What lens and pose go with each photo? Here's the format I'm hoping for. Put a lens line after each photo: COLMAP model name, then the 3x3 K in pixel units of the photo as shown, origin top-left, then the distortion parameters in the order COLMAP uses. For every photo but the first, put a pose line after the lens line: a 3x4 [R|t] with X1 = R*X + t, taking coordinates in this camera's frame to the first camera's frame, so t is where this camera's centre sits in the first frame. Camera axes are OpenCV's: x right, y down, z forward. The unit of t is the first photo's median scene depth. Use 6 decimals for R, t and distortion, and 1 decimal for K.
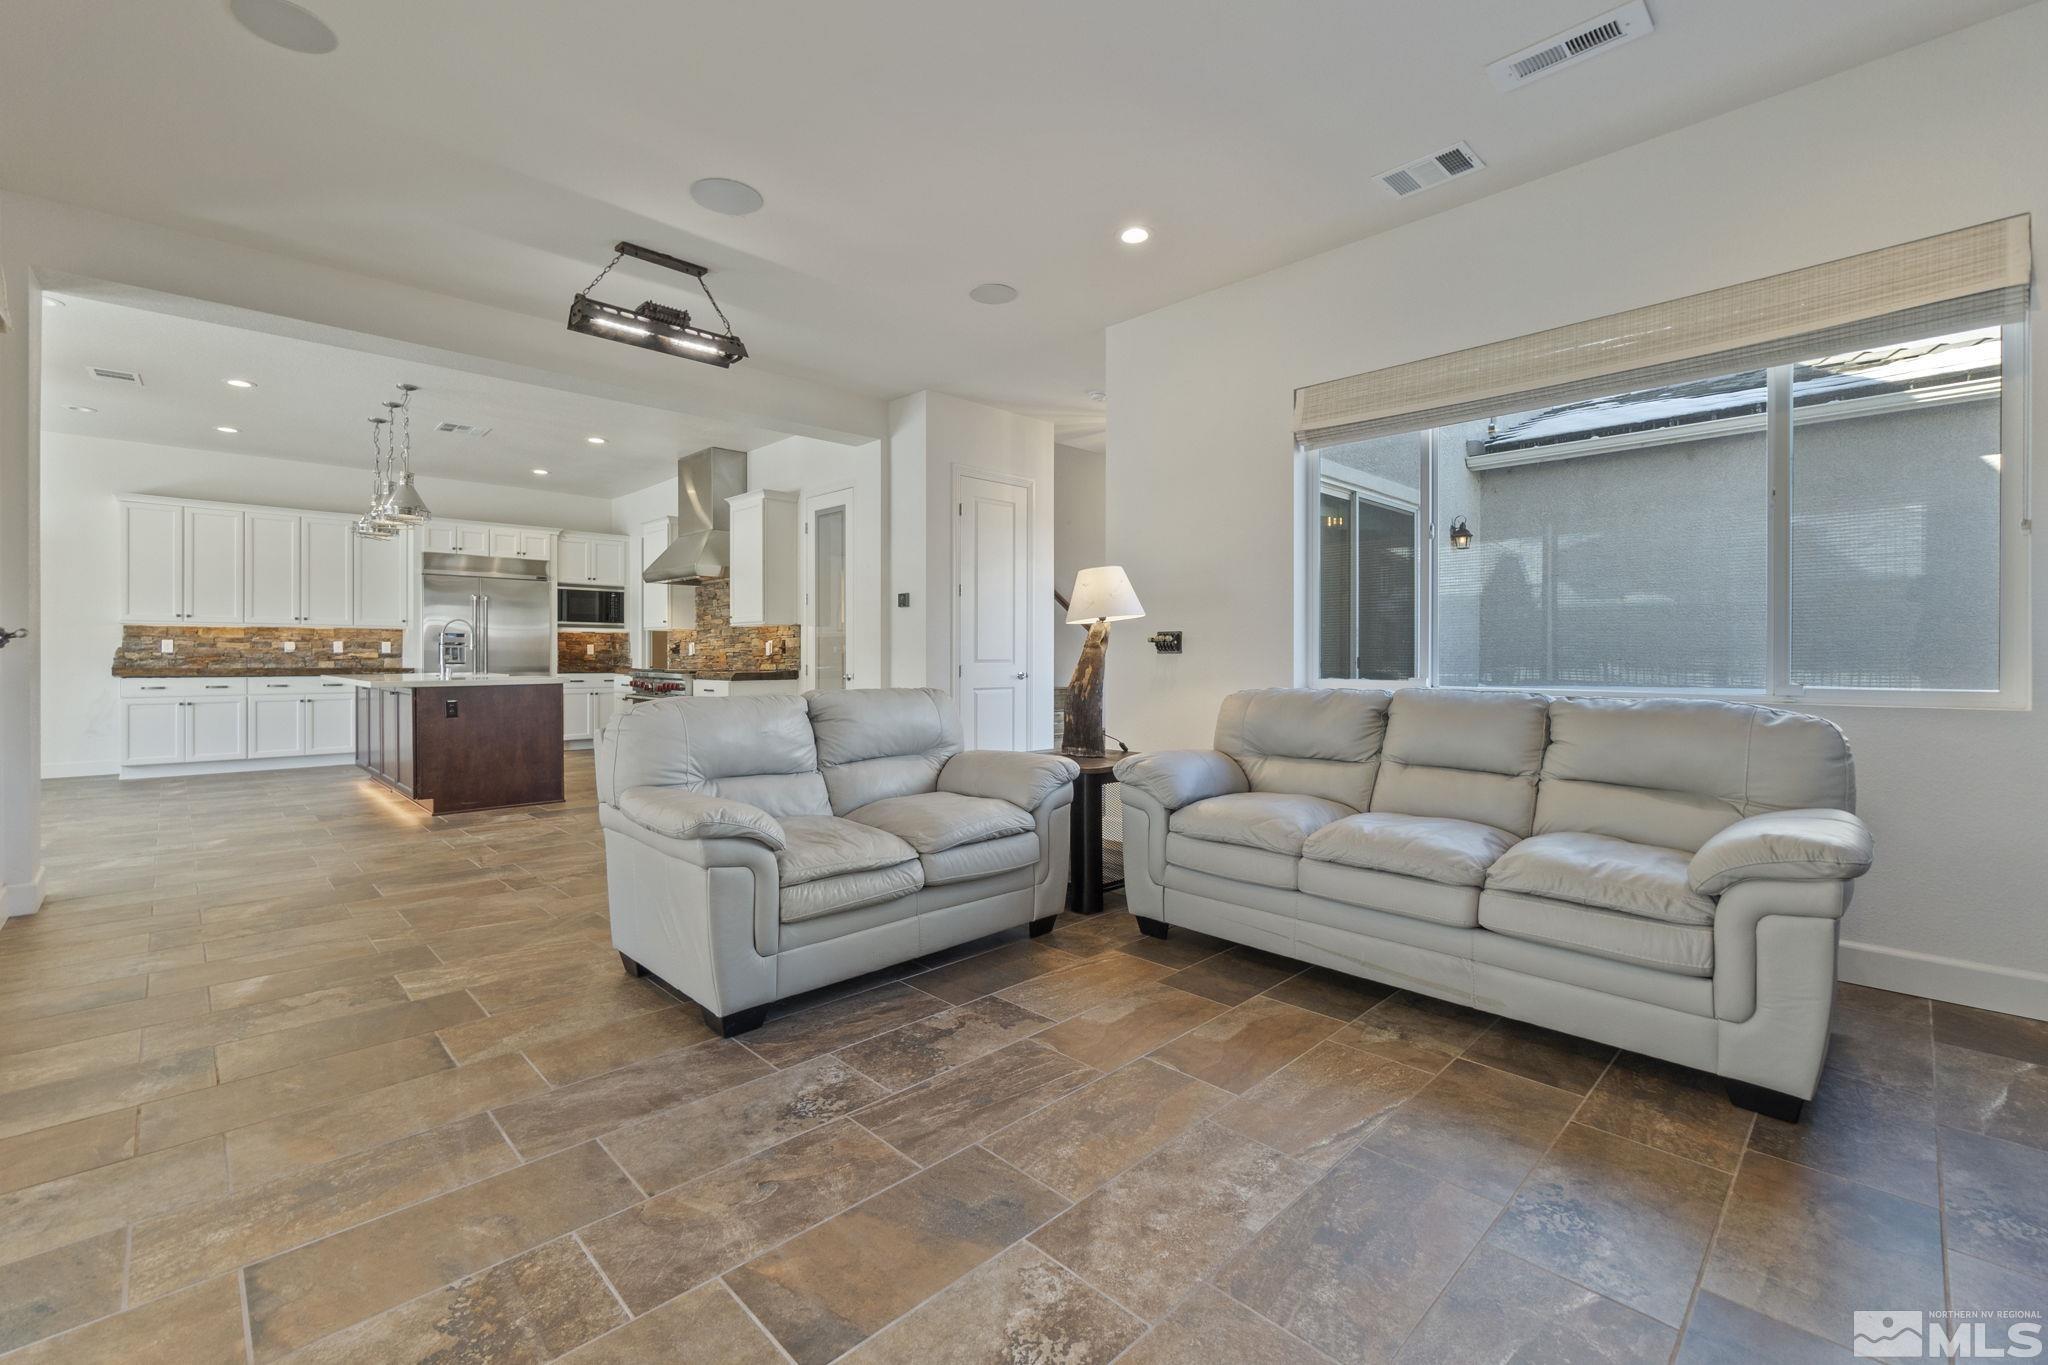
lens RADIAL K [[864.3, 0, 1025.0], [0, 864.3, 663.4], [0, 0, 1]] dist [-0.012515, 0.001071]
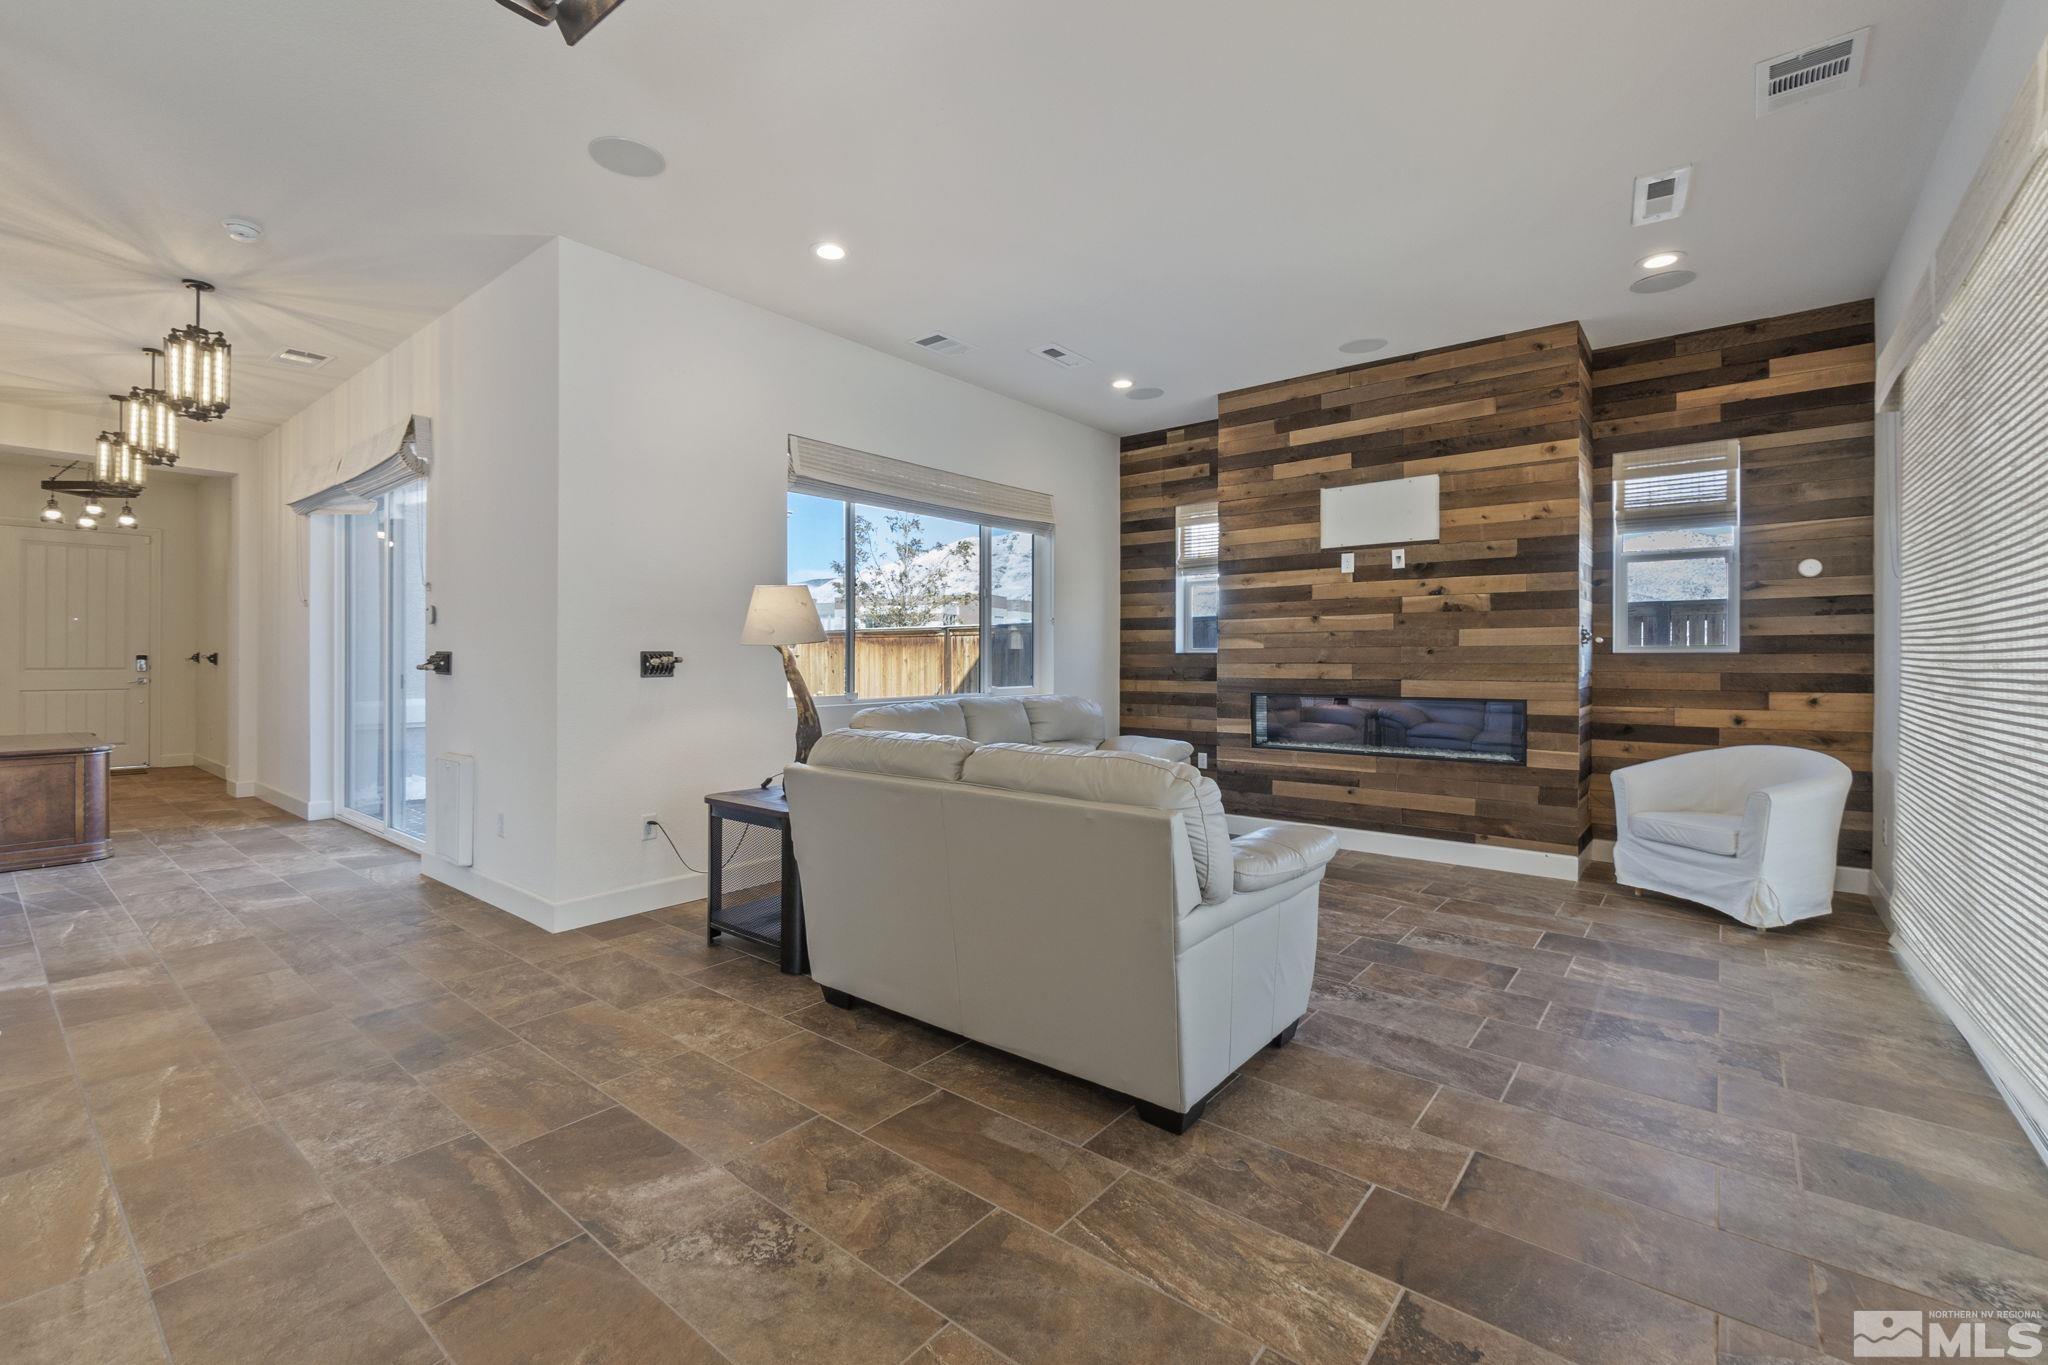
lens RADIAL K [[864.3, 0, 1000.6], [0, 864.3, 652.2], [0, 0, 1]] dist [-0.012515, 0.001071]
pose [[-0.087236, 0.006269, 0.996168, -1.932850], [0.007124, 0.999959, -0.005669, -0.077917], [-0.996162, 0.006603, -0.087277, 1.992012]]
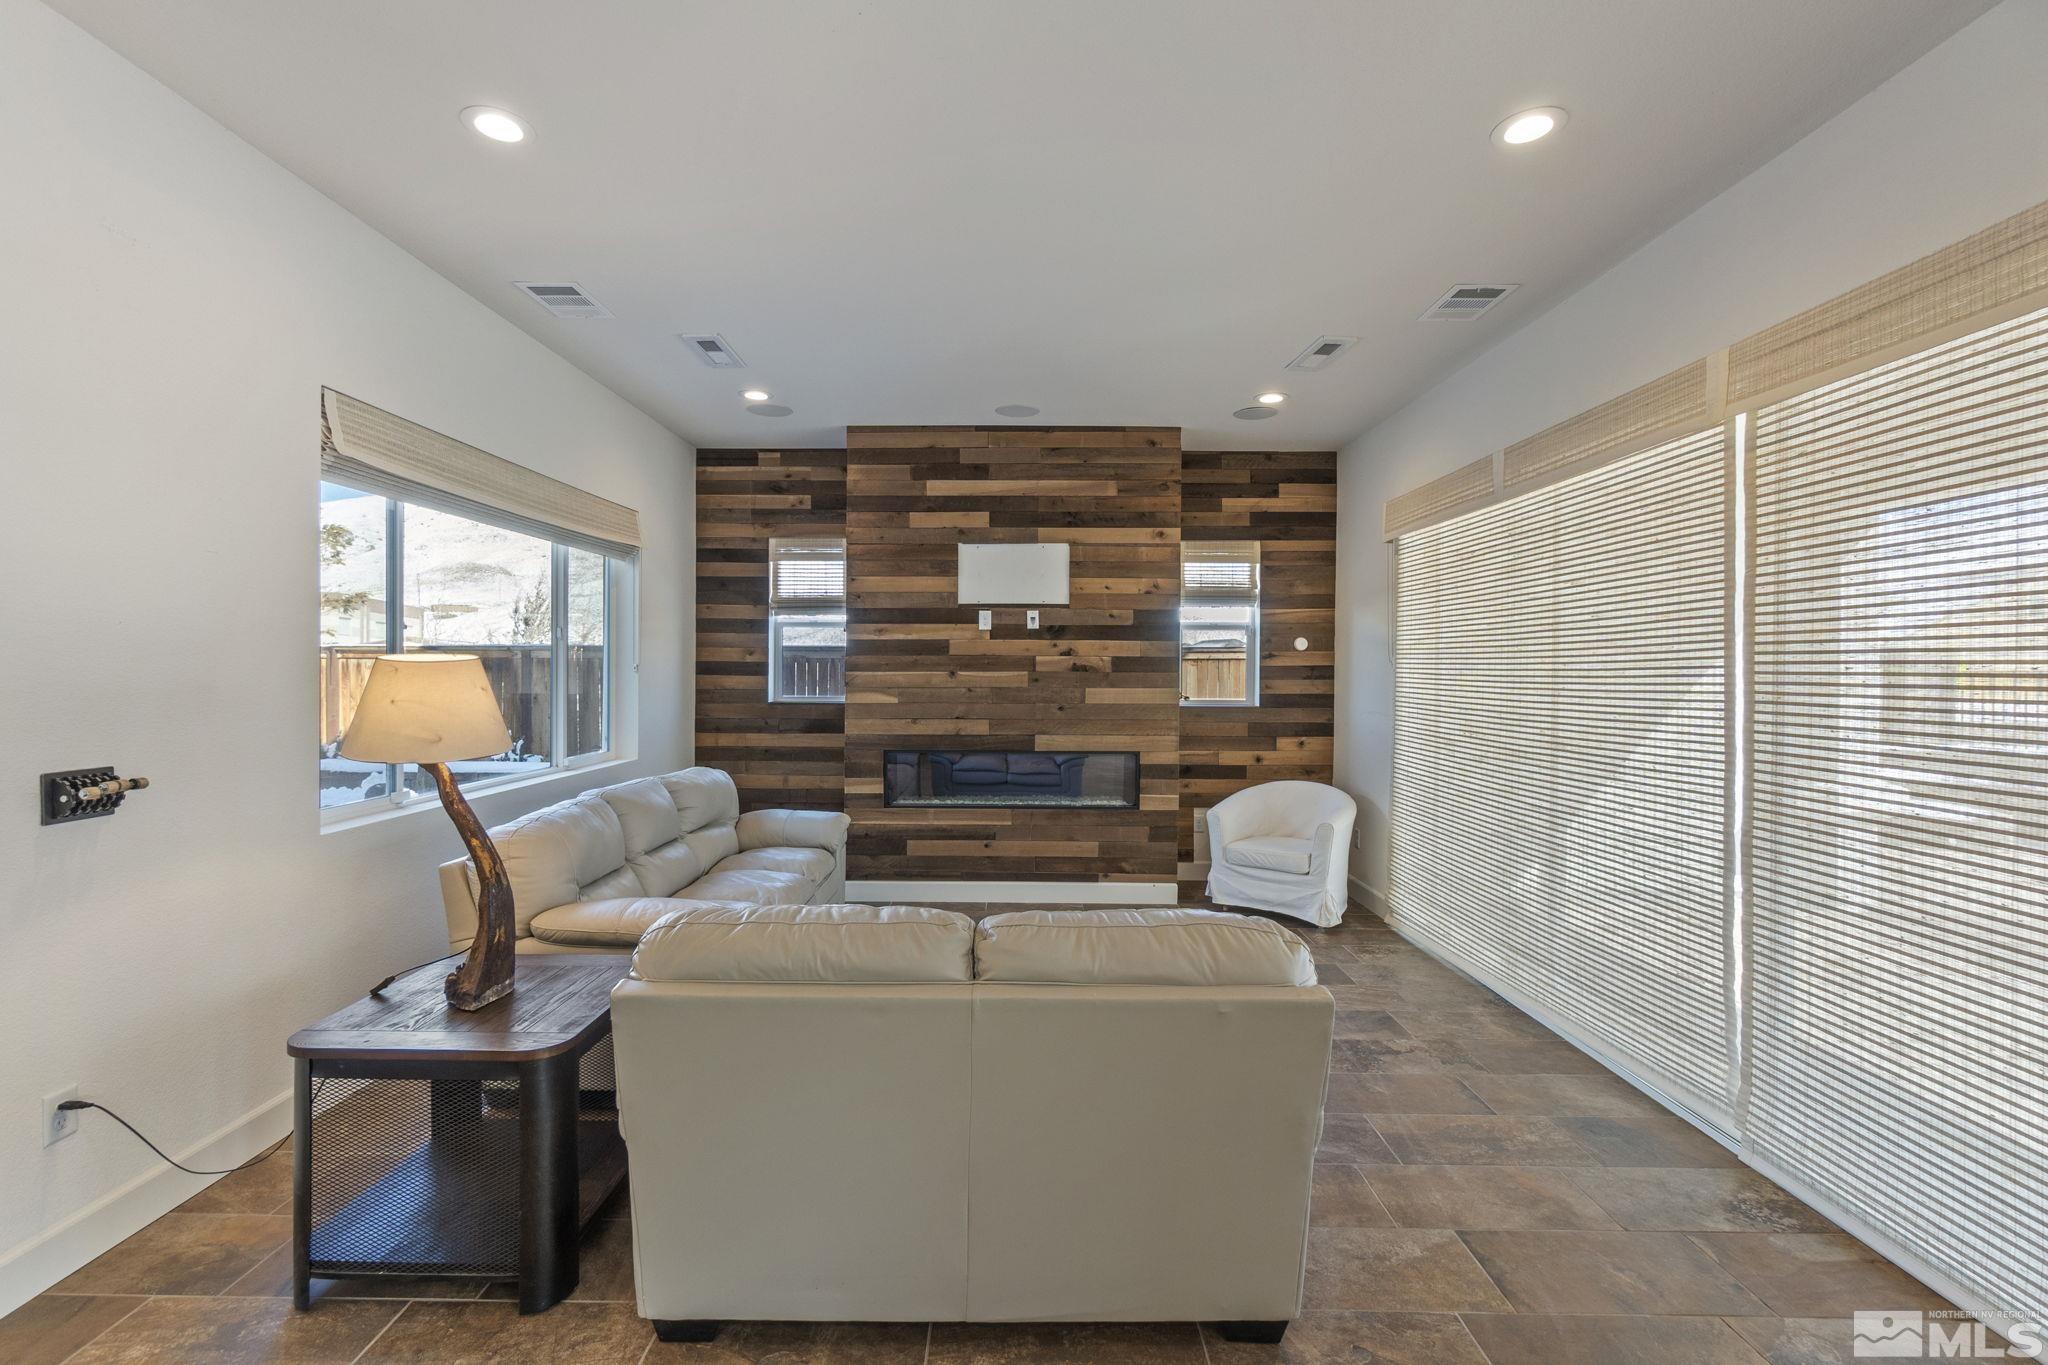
lens RADIAL K [[864.3, 0, 1005.1], [0, 864.3, 672.8], [0, 0, 1]] dist [-0.012515, 0.001071]
pose [[-0.696094, -0.006100, 0.717924, -1.275362], [0.001161, 0.999953, 0.009622, -0.243052], [-0.717949, 0.007531, -0.696055, 2.608104]]
